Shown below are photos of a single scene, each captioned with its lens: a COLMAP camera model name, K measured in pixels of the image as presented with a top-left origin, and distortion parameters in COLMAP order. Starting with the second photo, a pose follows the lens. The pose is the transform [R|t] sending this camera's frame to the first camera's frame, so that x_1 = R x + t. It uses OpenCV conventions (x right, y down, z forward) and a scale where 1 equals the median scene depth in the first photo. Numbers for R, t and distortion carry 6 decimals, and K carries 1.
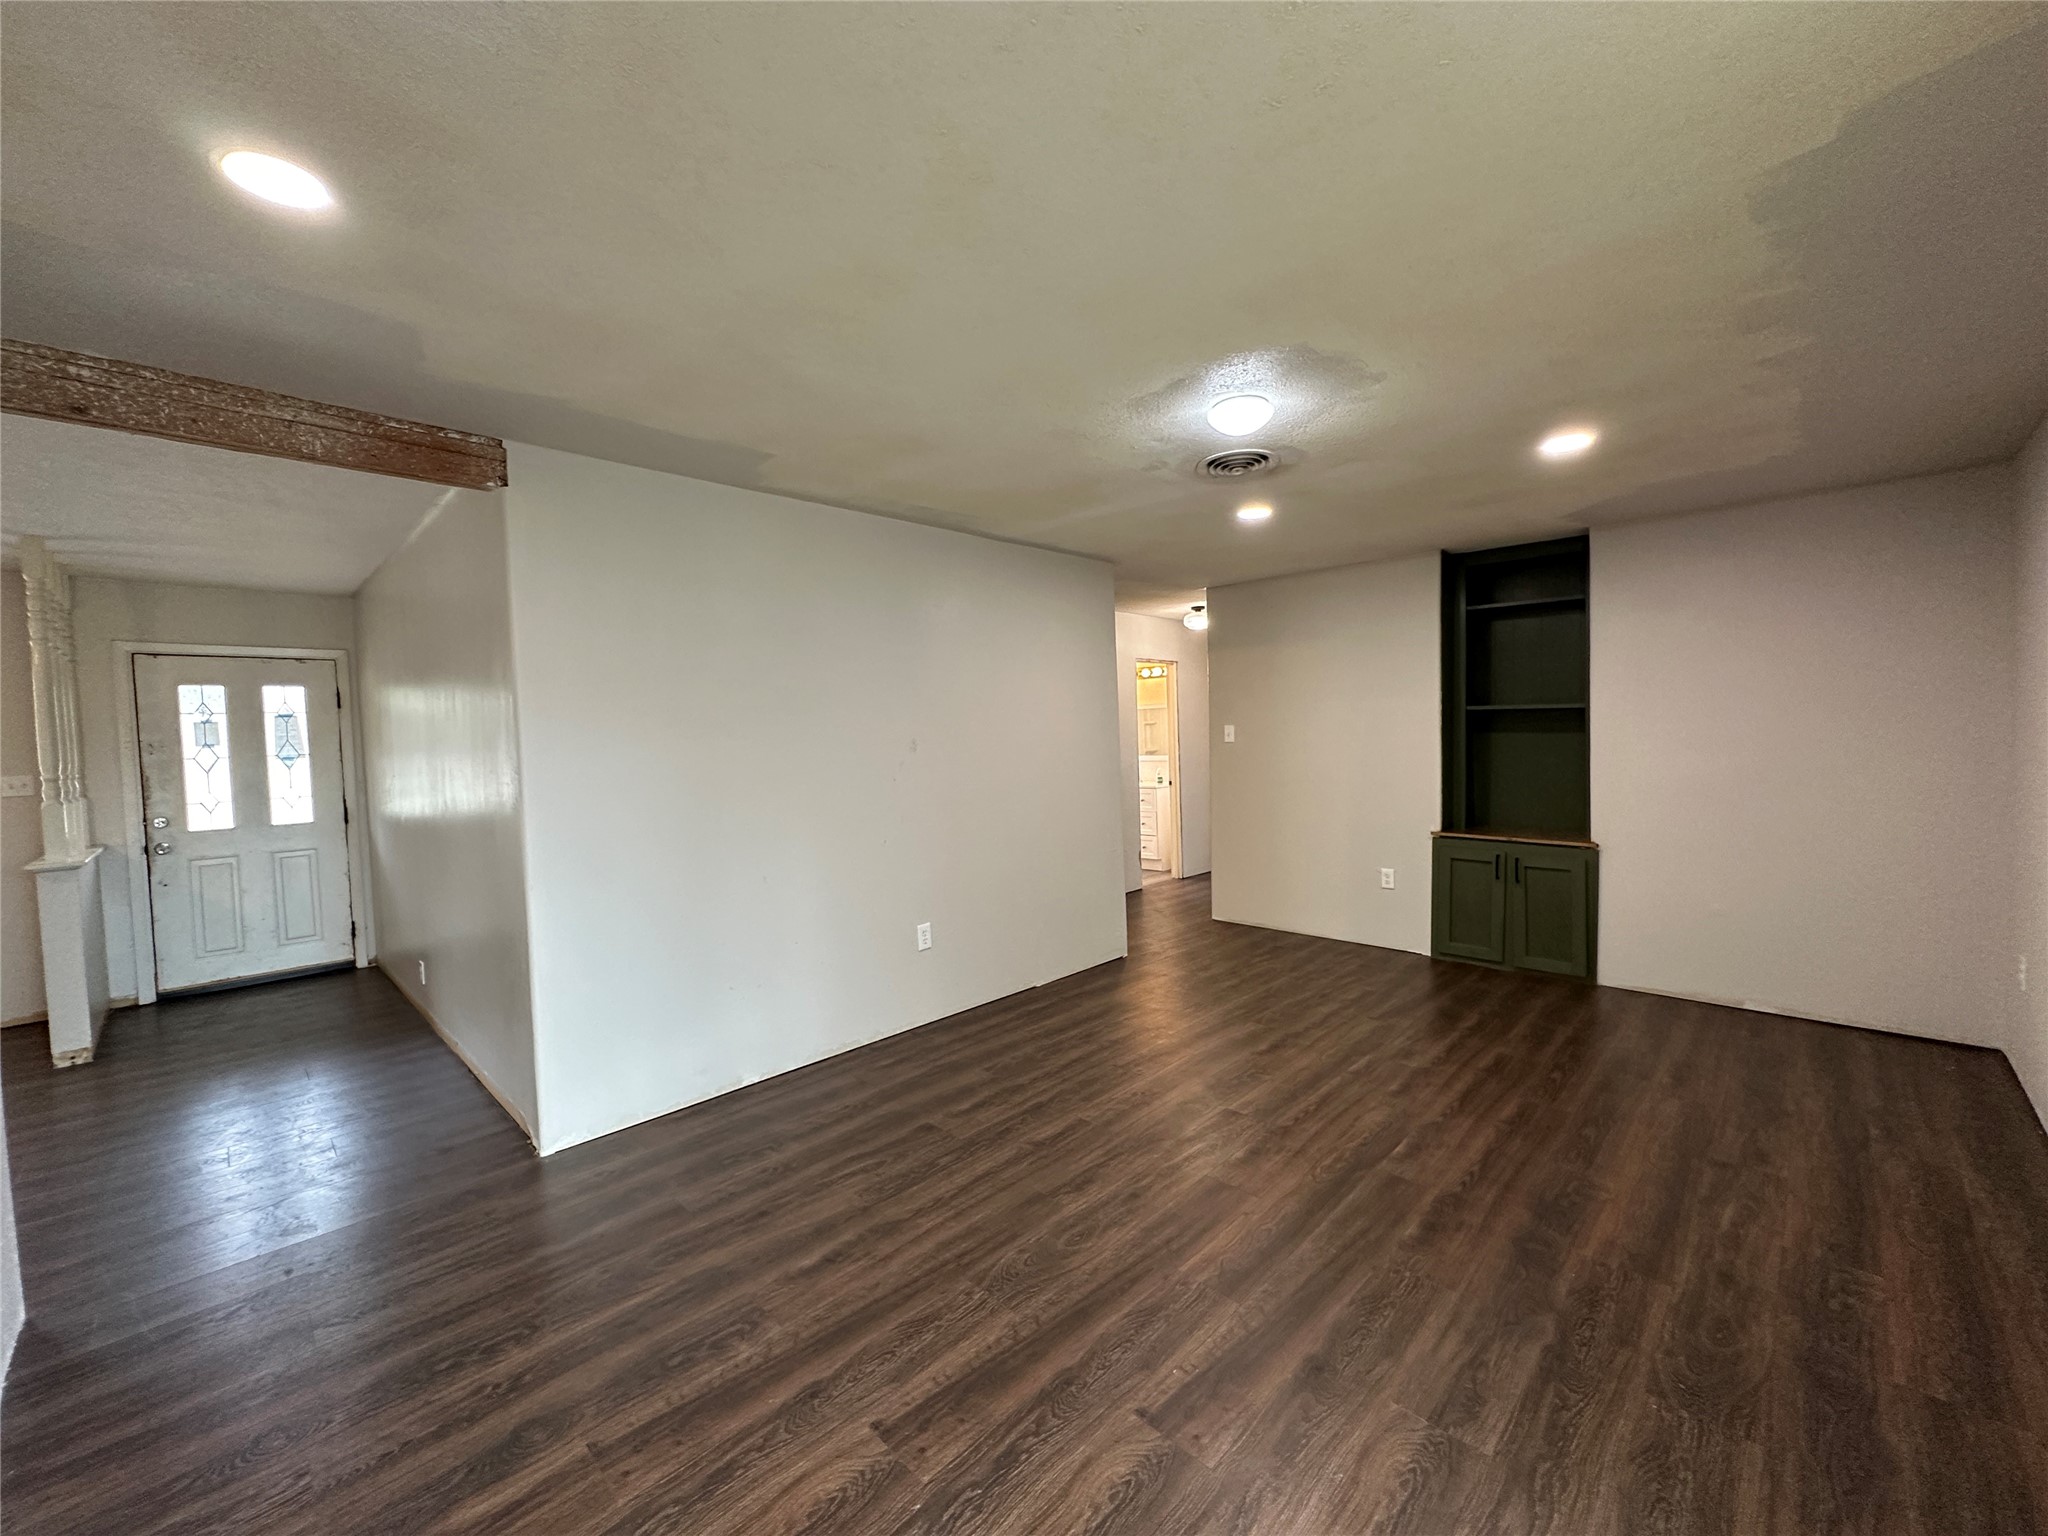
lens RADIAL K [[821.8, 0, 1023.3], [0, 821.8, 770.6], [0, 0, 1]] dist [0.001007, 0.000296]
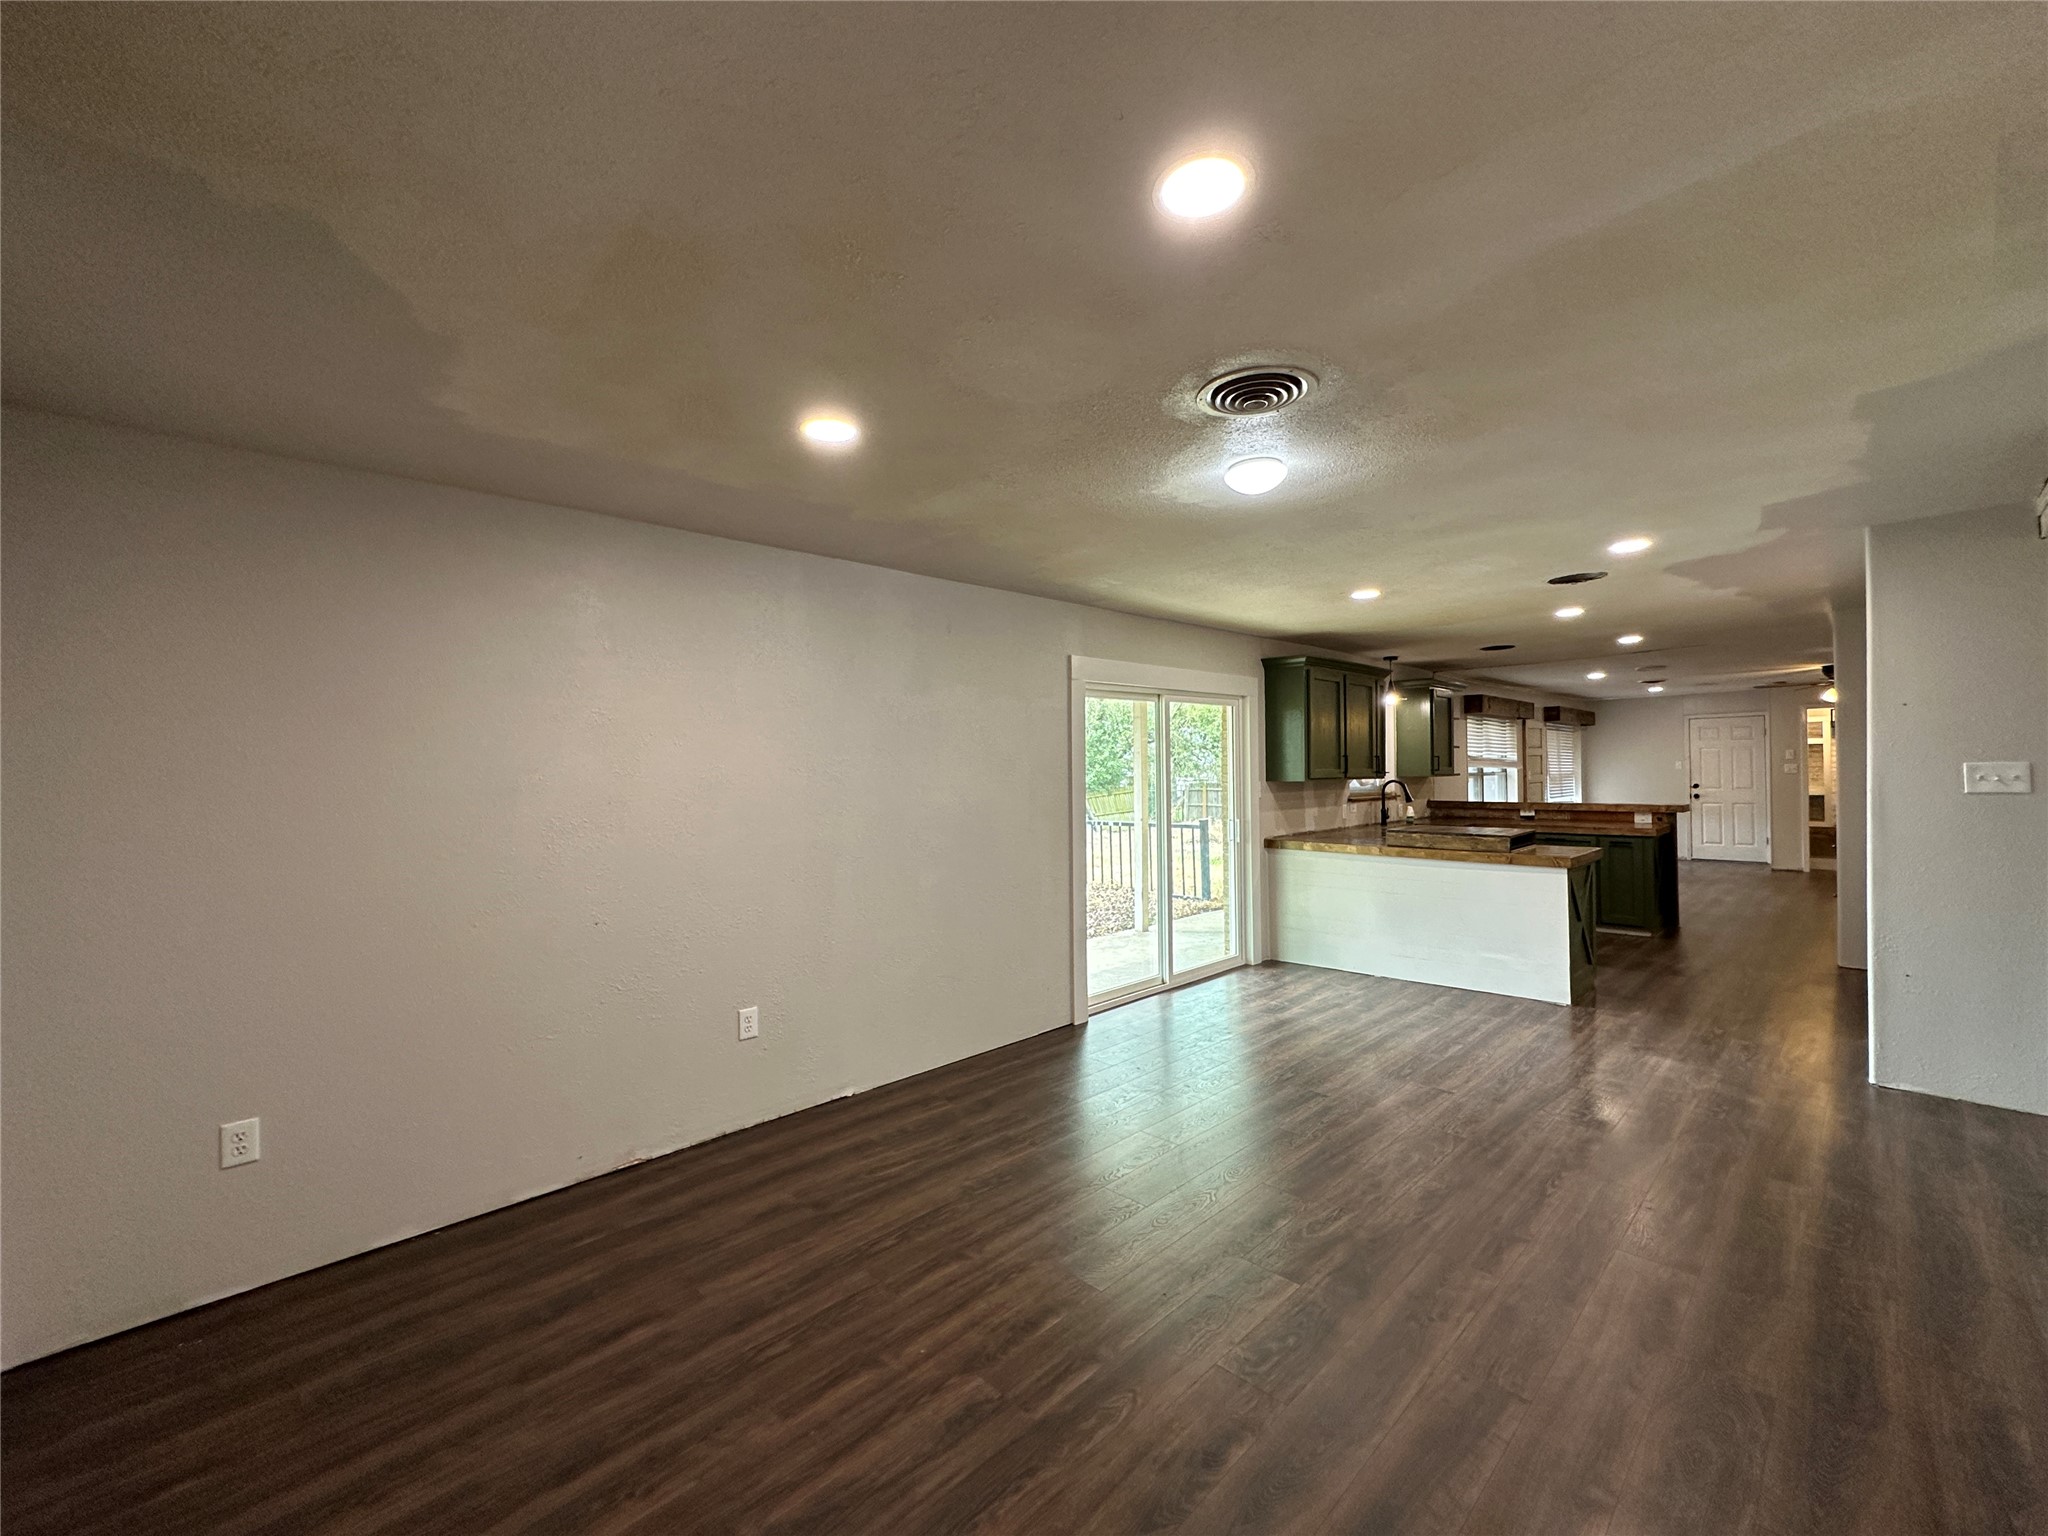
lens RADIAL K [[821.8, 0, 1024.4], [0, 821.8, 771.9], [0, 0, 1]] dist [0.001007, 0.000296]
pose [[-0.998475, 0.044830, 0.032221, 0.636309], [0.046360, 0.997751, 0.048420, -0.141107], [-0.029978, 0.049839, -0.998307, 2.430873]]
